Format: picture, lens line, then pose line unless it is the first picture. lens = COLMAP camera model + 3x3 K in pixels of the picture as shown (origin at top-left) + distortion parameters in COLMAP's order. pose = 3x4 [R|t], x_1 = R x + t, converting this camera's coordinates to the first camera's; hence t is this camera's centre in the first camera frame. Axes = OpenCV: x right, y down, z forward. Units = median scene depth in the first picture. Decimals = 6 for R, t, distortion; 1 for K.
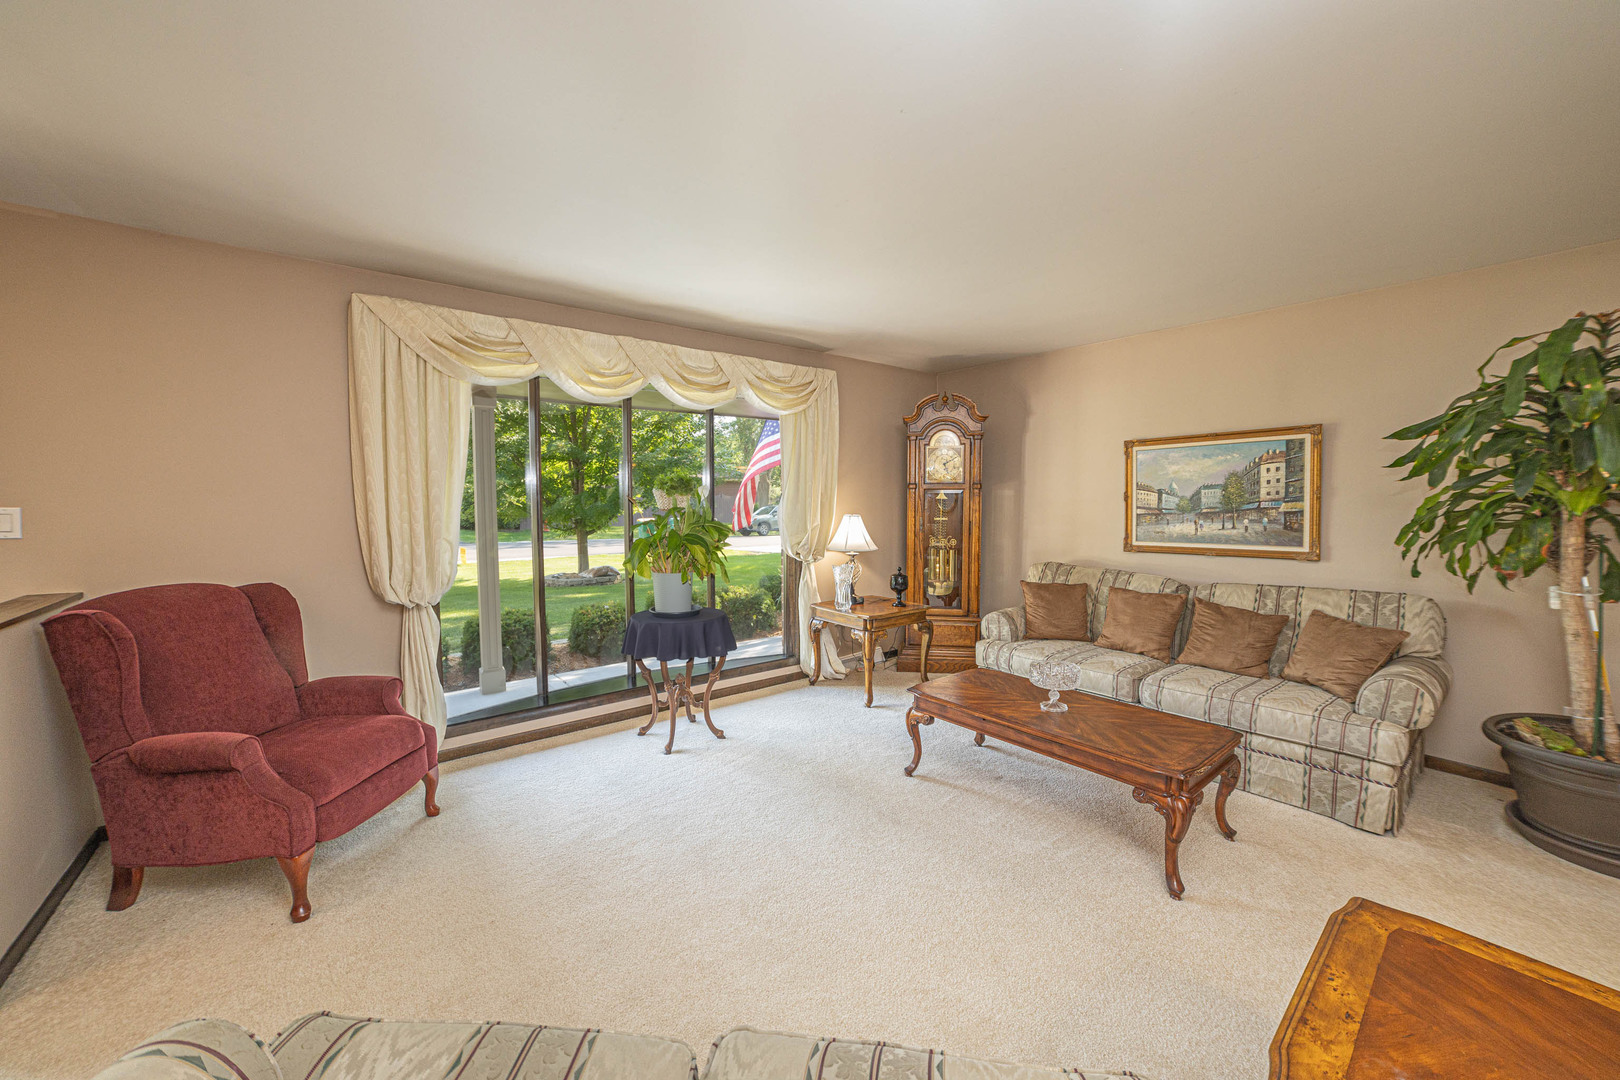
lens RADIAL K [[609.3, 0, 810.0], [0, 609.3, 535.0], [0, 0, 1]] dist [-0.029626, 0.012166]
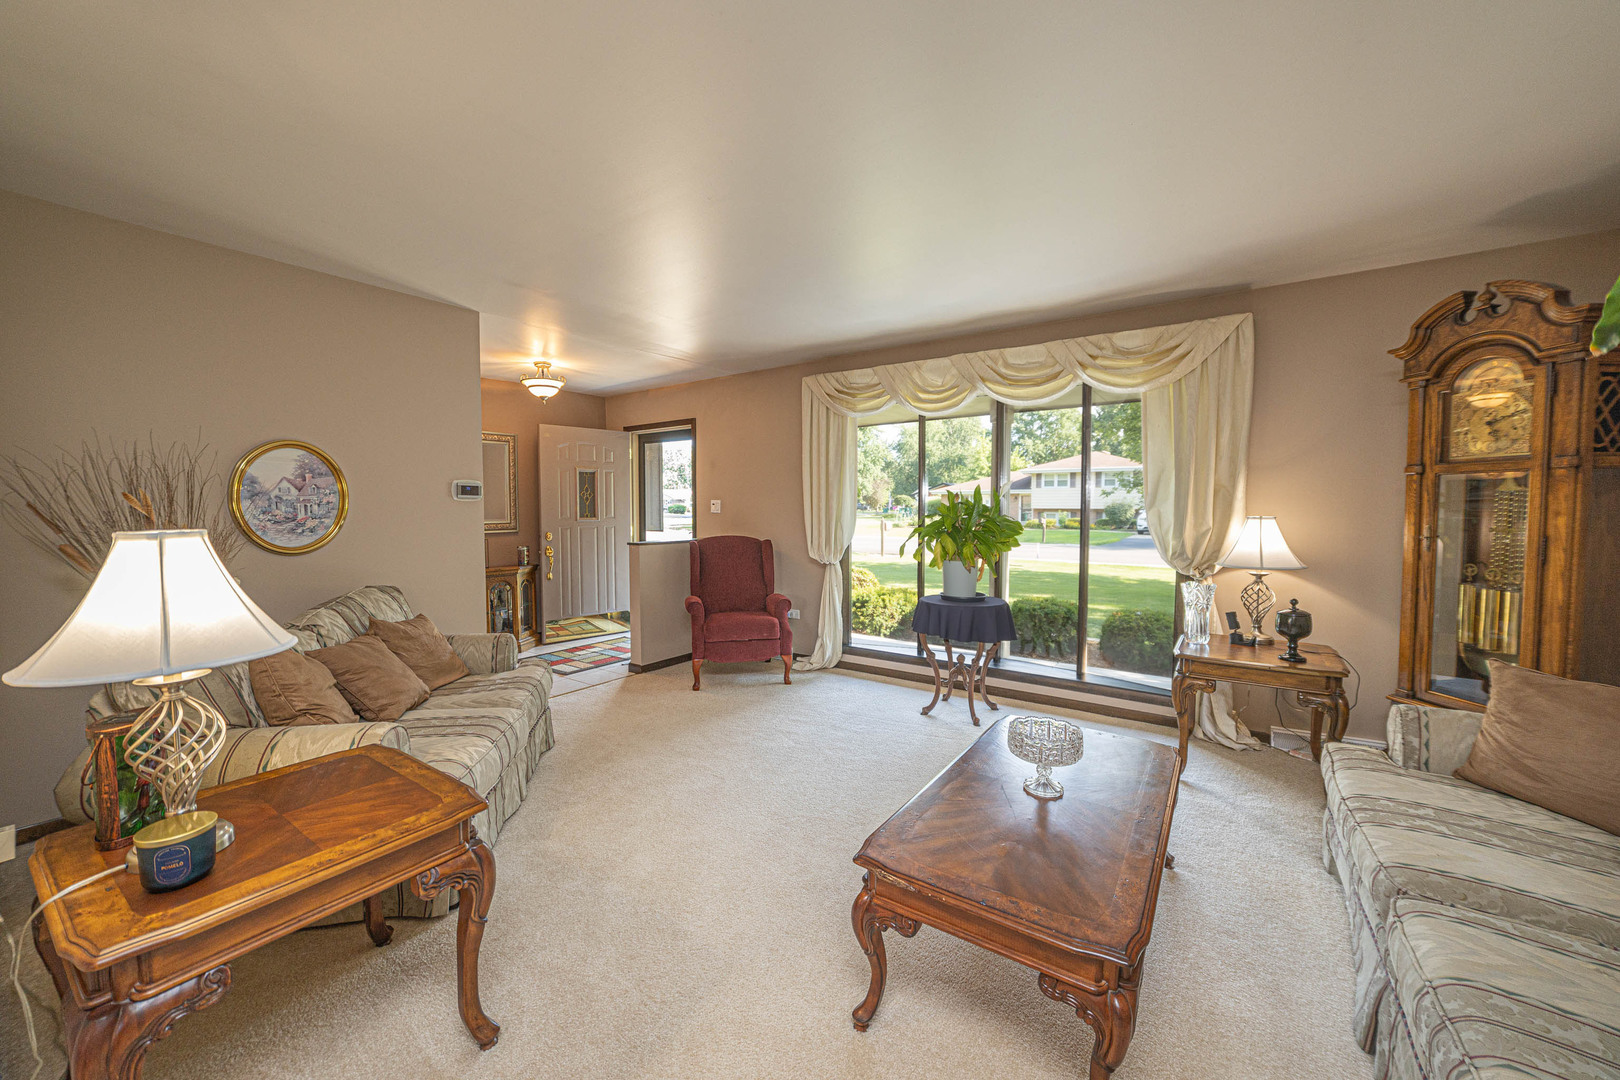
lens RADIAL K [[609.3, 0, 810.0], [0, 609.3, 535.0], [0, 0, 1]] dist [-0.029626, 0.012166]
pose [[0.296095, 0.048609, -0.953921, 0.593456], [-0.054477, 0.997938, 0.033942, -0.007295], [0.953604, 0.041917, 0.298133, 0.327491]]
